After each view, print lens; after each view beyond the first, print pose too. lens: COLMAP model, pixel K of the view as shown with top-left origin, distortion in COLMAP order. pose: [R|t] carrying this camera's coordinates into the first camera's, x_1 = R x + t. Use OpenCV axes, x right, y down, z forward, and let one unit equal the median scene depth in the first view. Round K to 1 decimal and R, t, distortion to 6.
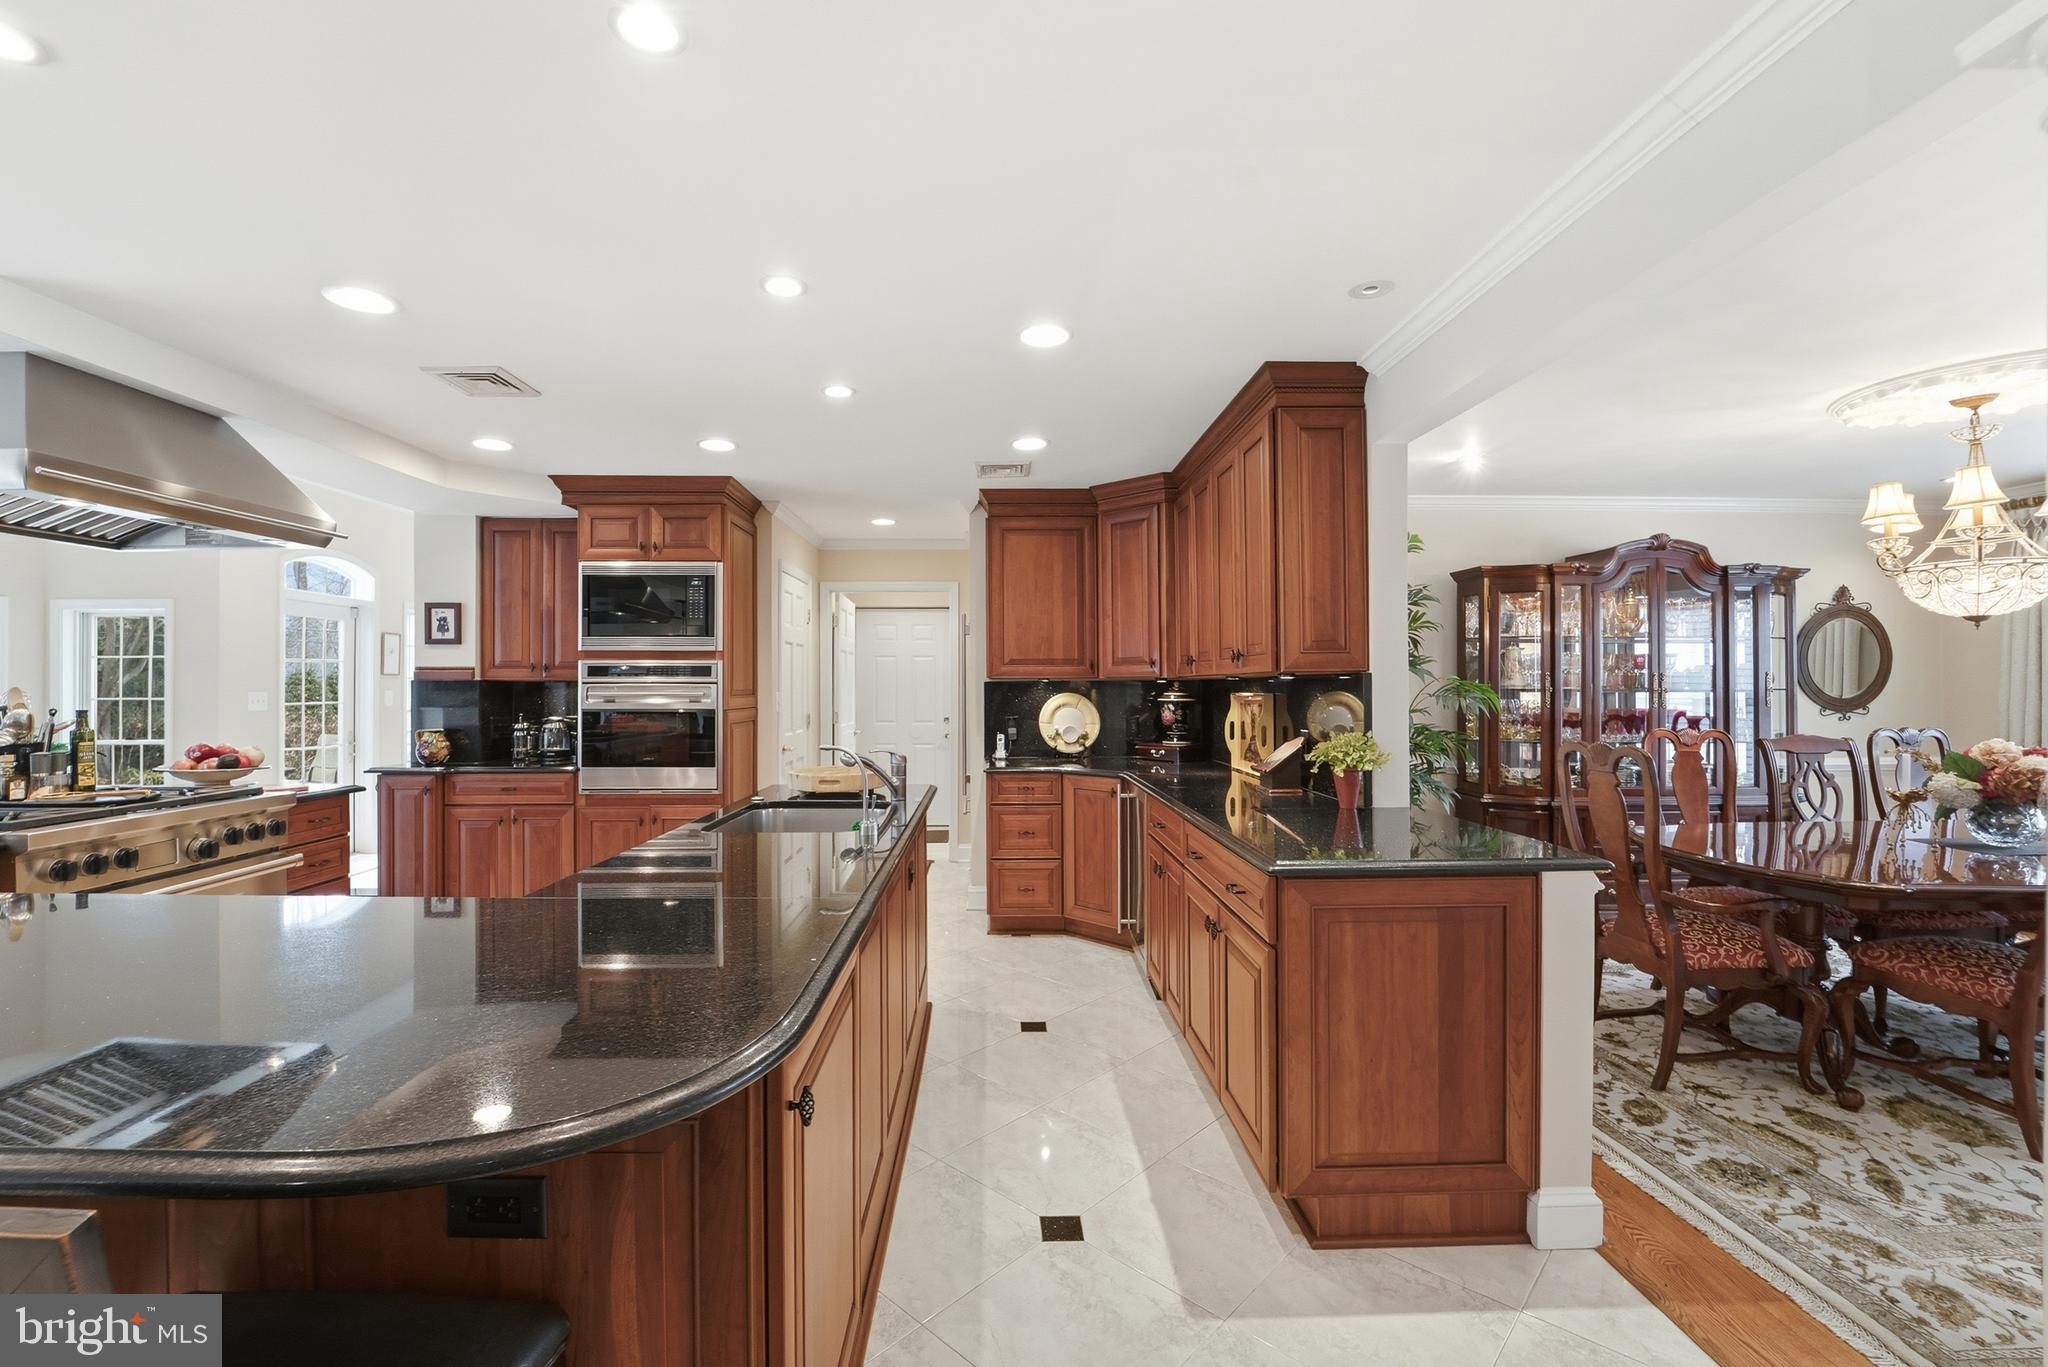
lens RADIAL K [[857.4, 0, 1002.6], [0, 857.4, 682.6], [0, 0, 1]] dist [-0.020702, -0.000161]
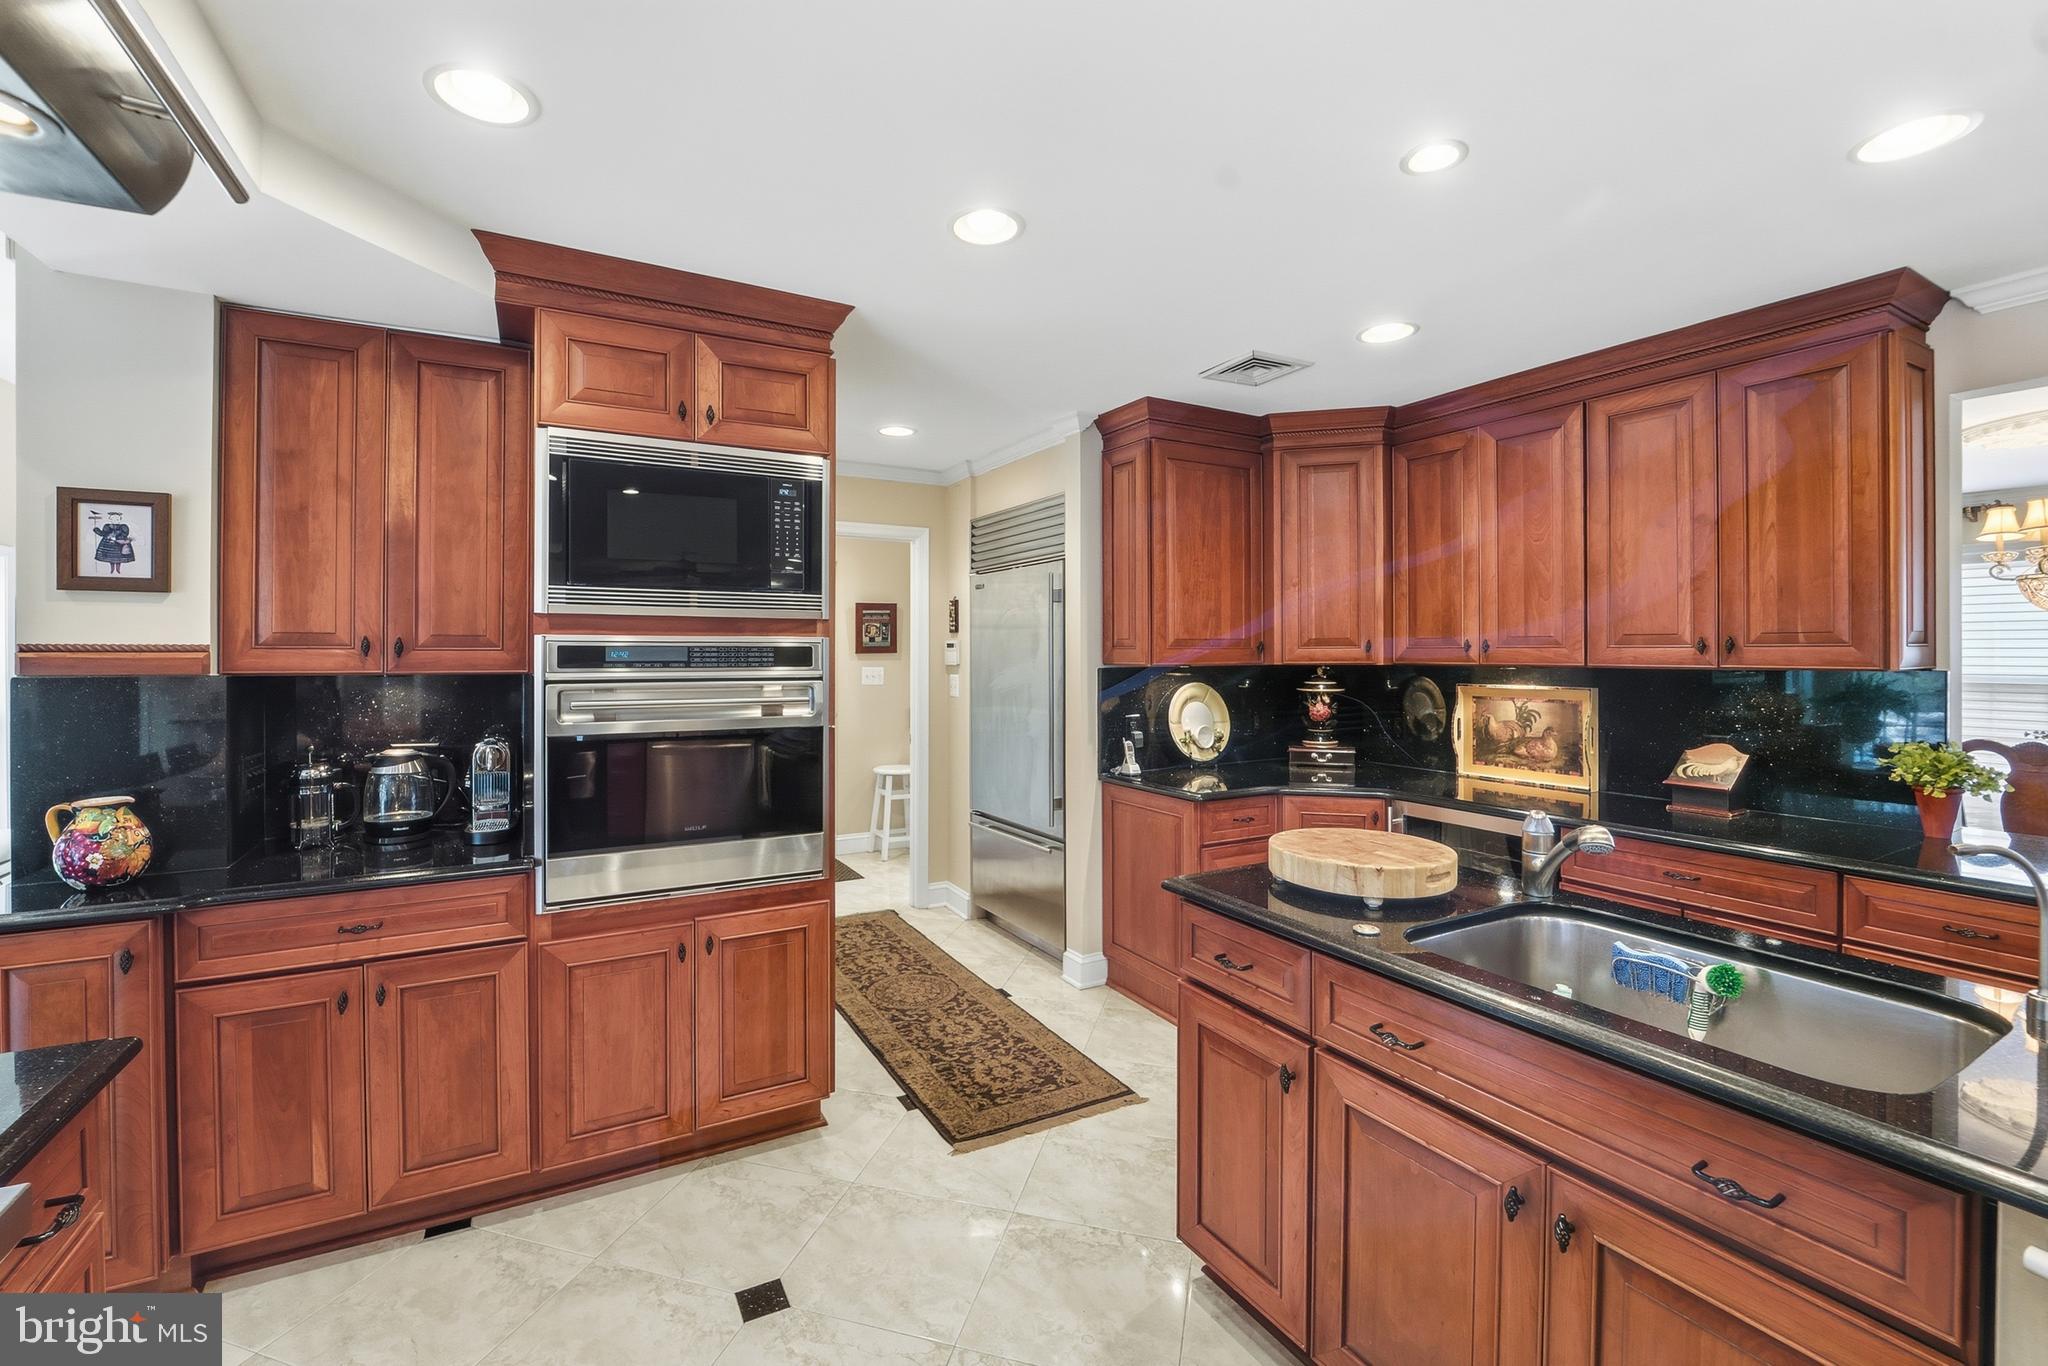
lens RADIAL K [[866.7, 0, 1004.5], [0, 866.7, 653.9], [0, 0, 1]] dist [-0.024988, -0.000269]
pose [[0.883708, 0.000970, 0.468037, -0.479994], [-0.002278, 0.999995, 0.002228, -0.016523], [-0.468032, -0.003035, 0.883706, 0.444355]]
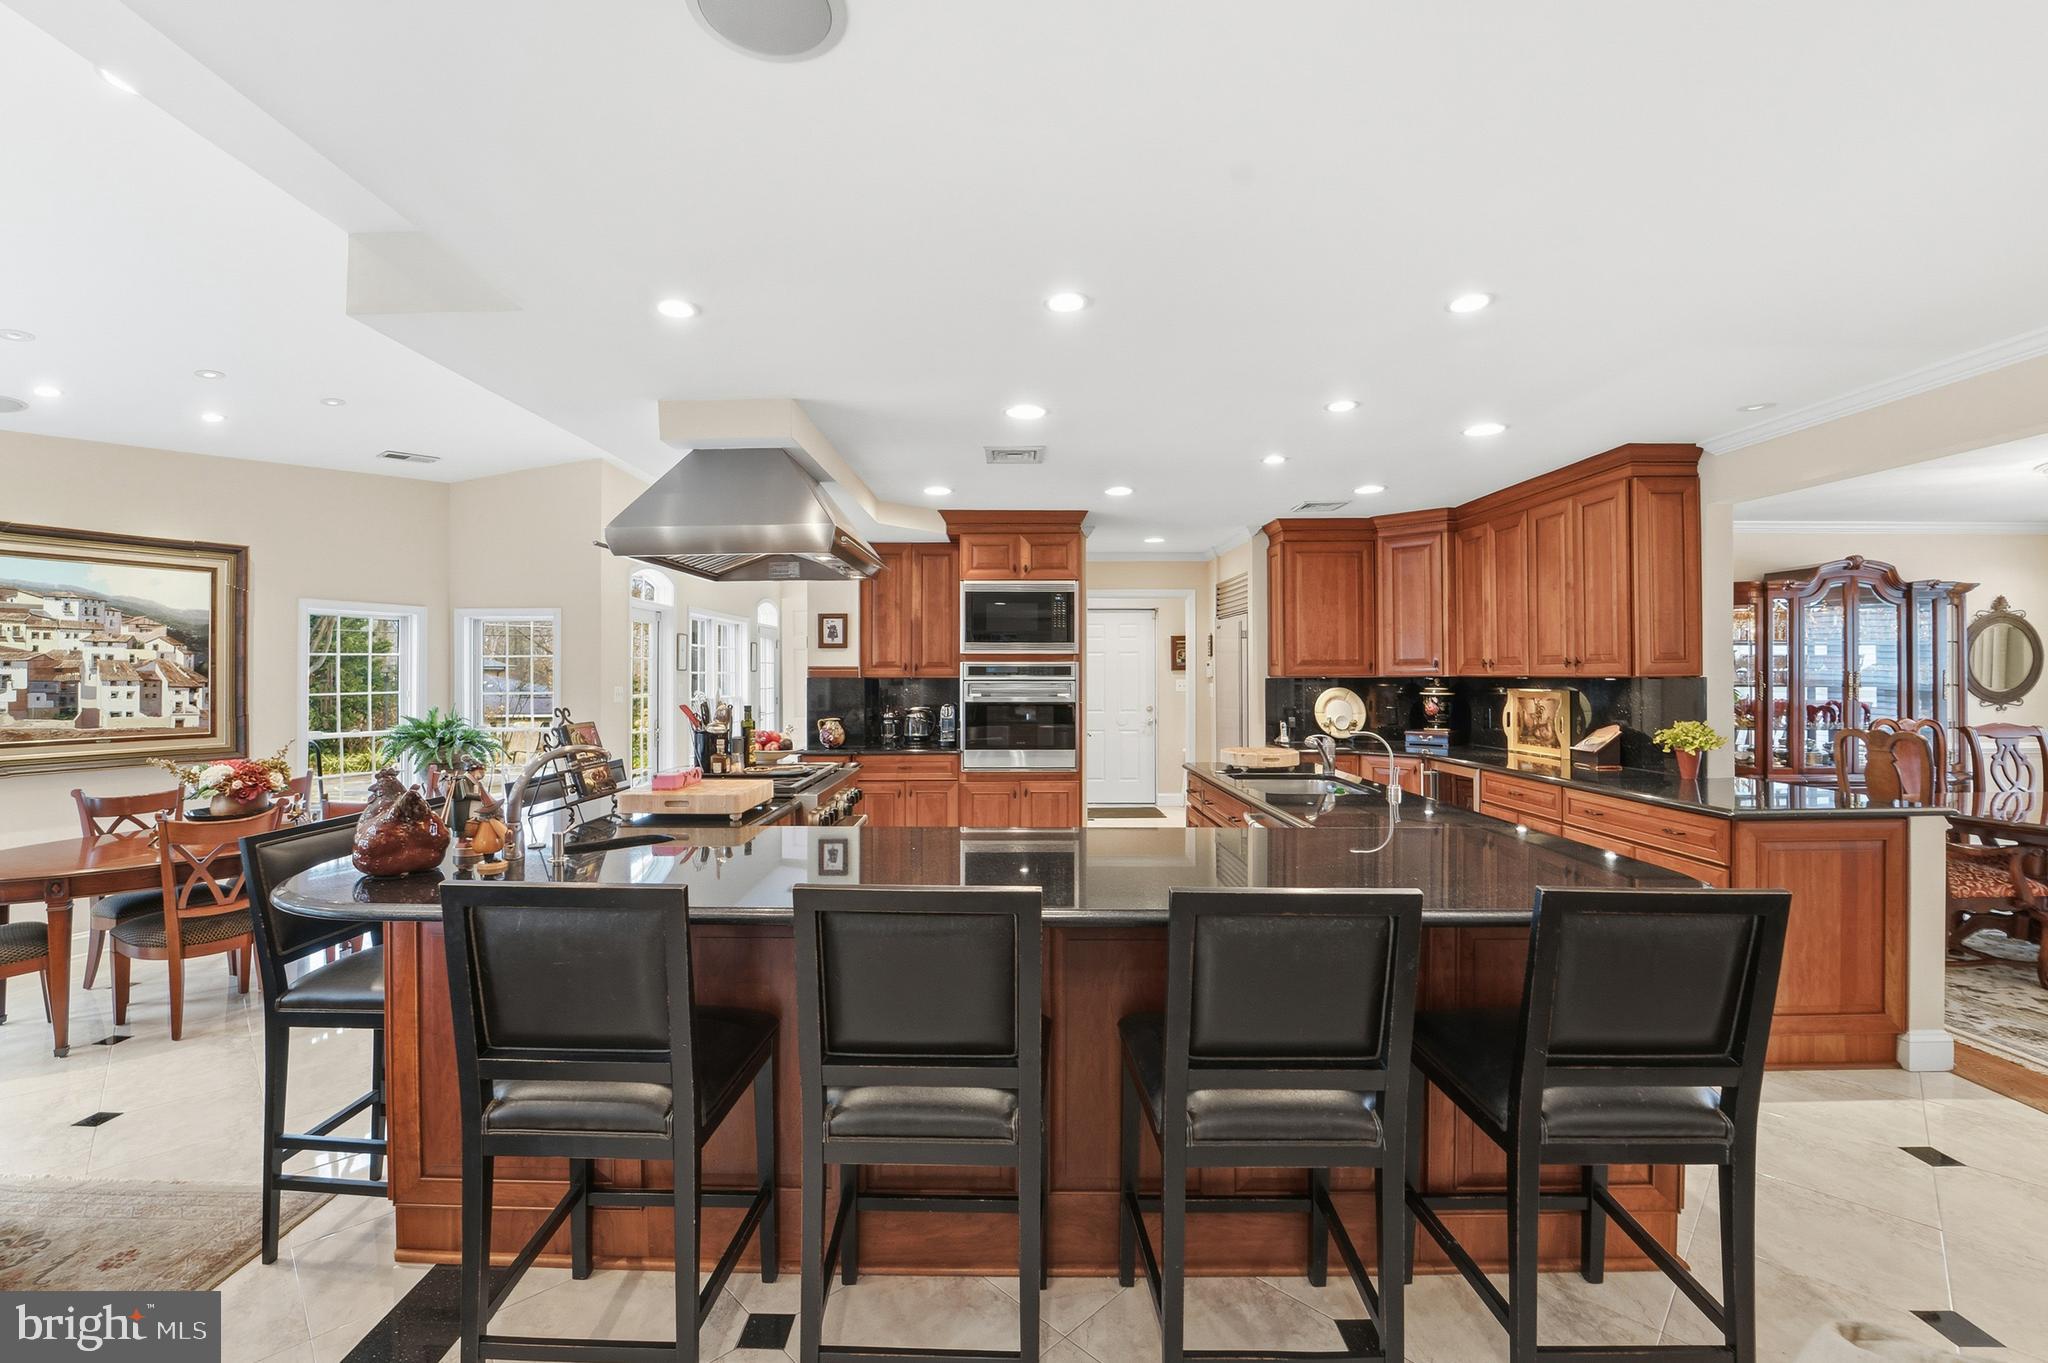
lens RADIAL K [[859.4, 0, 994.3], [0, 859.4, 670.4], [0, 0, 1]] dist [-0.030402, 0.004376]
pose [[0.999541, -0.000699, -0.030273, -0.403475], [0.000743, 0.999999, 0.001440, -0.015562], [0.030272, -0.001462, 0.999541, -0.219925]]
